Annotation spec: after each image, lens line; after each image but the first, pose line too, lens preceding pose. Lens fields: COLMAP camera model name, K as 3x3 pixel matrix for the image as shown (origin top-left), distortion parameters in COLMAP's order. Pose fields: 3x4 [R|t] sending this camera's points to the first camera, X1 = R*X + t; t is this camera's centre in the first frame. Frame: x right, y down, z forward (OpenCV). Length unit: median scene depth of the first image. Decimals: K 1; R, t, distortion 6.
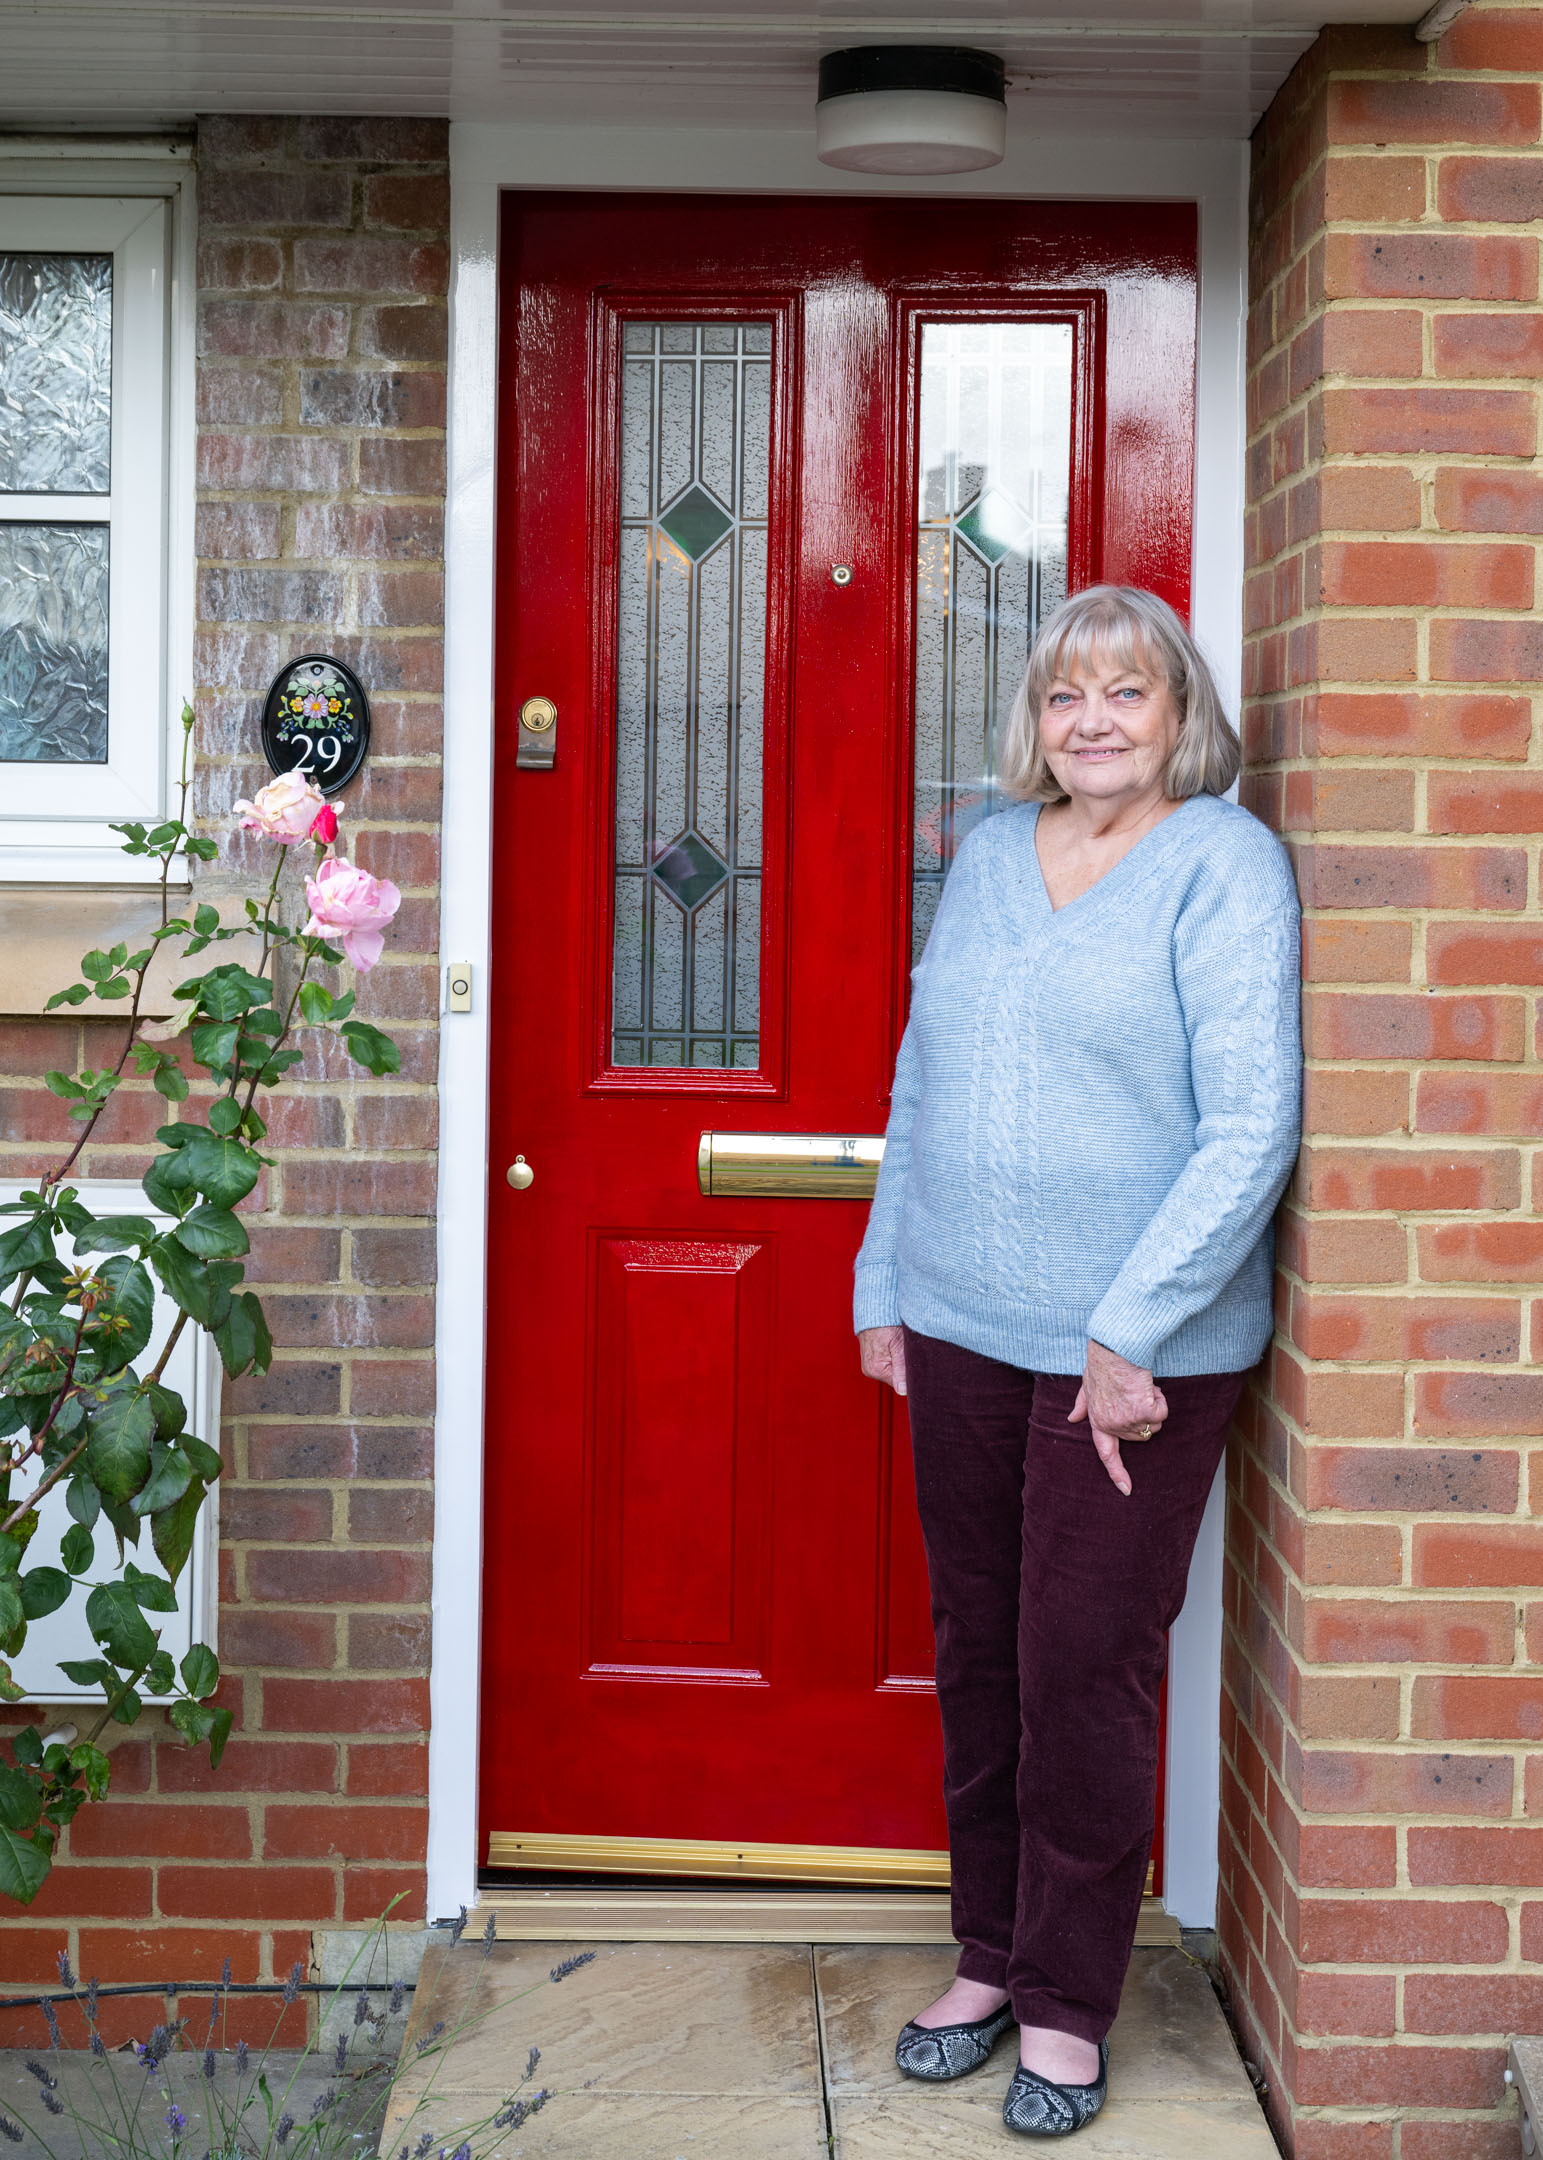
lens RADIAL K [[4229.2, 0, 771.5], [0, 4229.2, 1080.0], [0, 0, 1]] dist [0.011999, 0.045327]
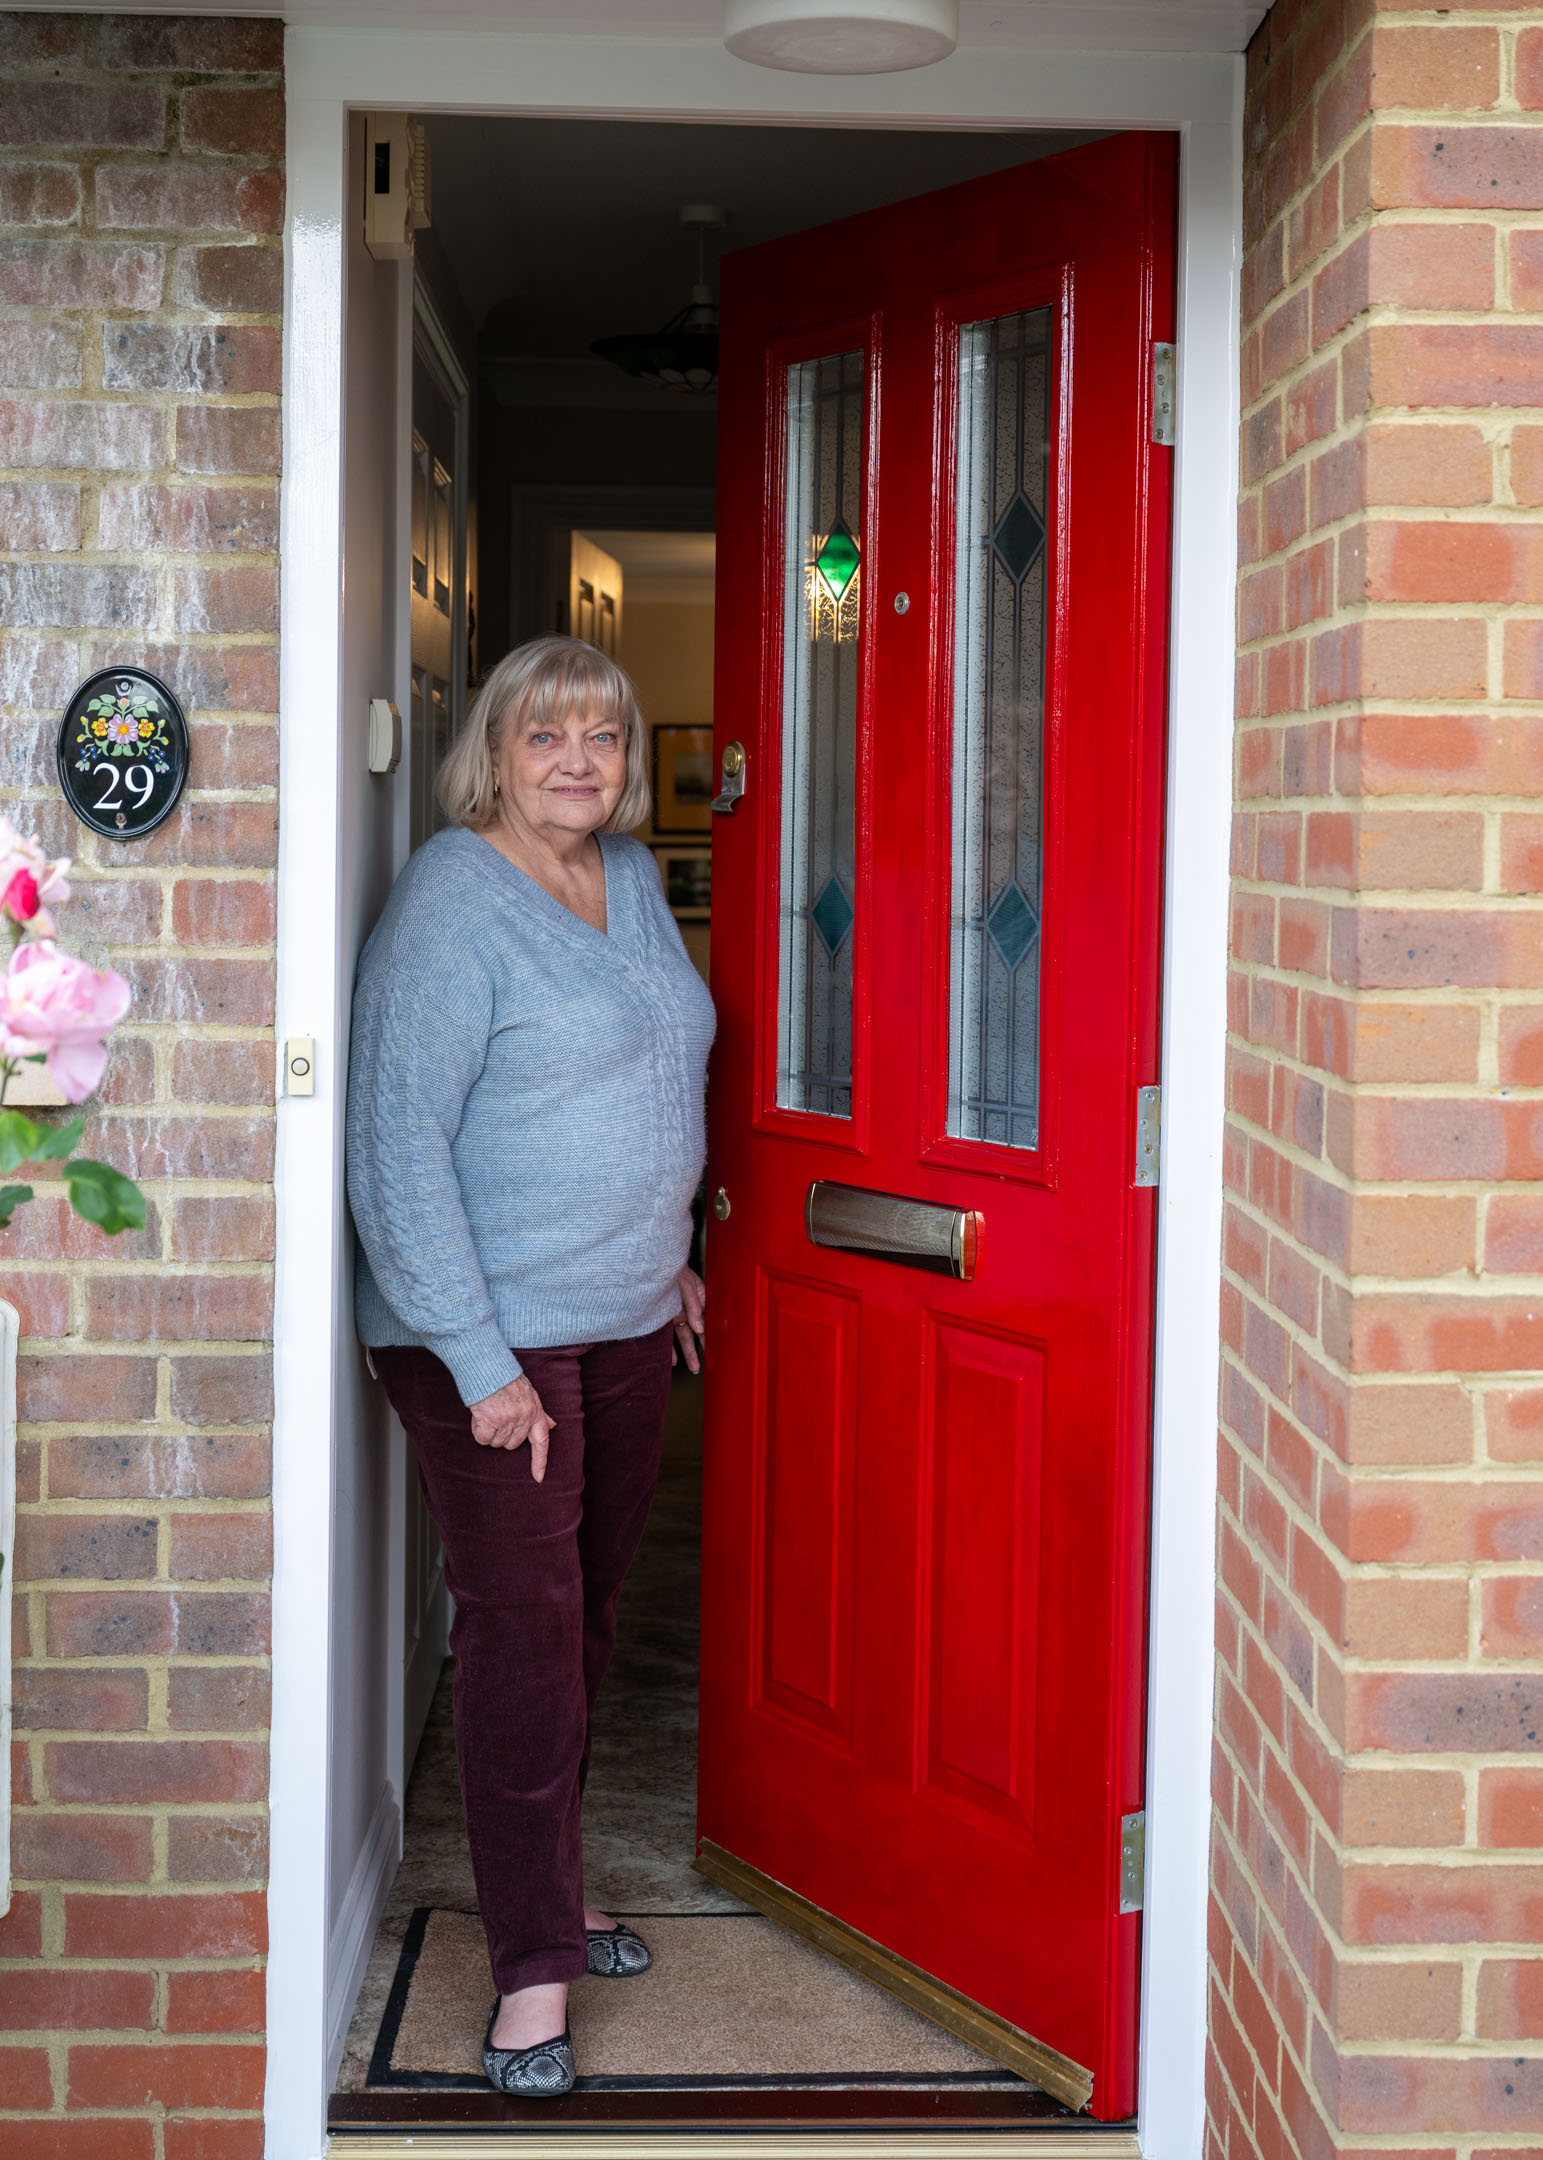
lens RADIAL K [[3819.4, 0, 771.5], [0, 3819.4, 1080.0], [0, 0, 1]] dist [0.010179, 0.015633]
pose [[0.999876, -0.000911, 0.015723, 0.007584], [0.000841, 0.999990, 0.004488, -0.023206], [-0.015727, -0.004474, 0.999866, 0.252956]]
